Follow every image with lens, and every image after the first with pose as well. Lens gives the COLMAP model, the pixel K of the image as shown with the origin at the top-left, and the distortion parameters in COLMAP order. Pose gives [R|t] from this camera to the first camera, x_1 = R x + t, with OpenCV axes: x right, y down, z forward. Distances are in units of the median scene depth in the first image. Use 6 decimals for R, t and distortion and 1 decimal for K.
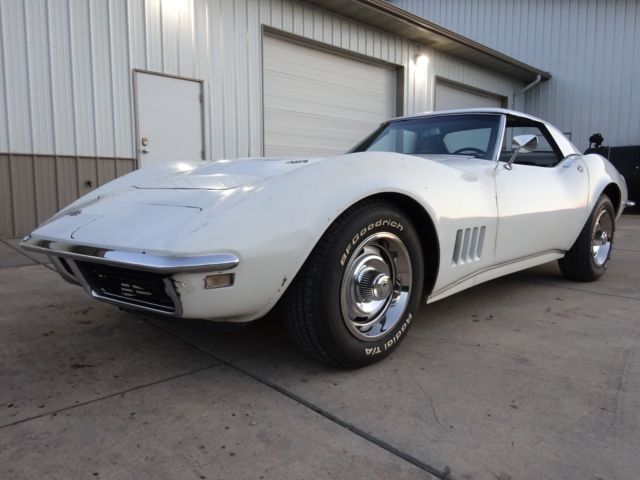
lens RADIAL K [[465.3, 0, 320.8], [0, 465.3, 238.0], [0, 0, 1]] dist [0.010063, -0.022669]
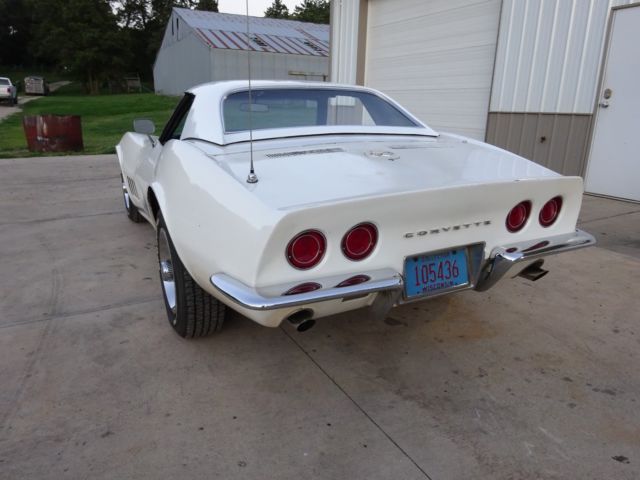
lens RADIAL K [[465.3, 0, 320.8], [0, 465.3, 238.0], [0, 0, 1]] dist [0.010063, -0.022669]
pose [[-0.272321, 0.258168, -0.926925, 2.028832], [-0.124258, 0.945831, 0.299940, -0.472823], [0.954149, 0.196858, -0.225490, 2.393413]]
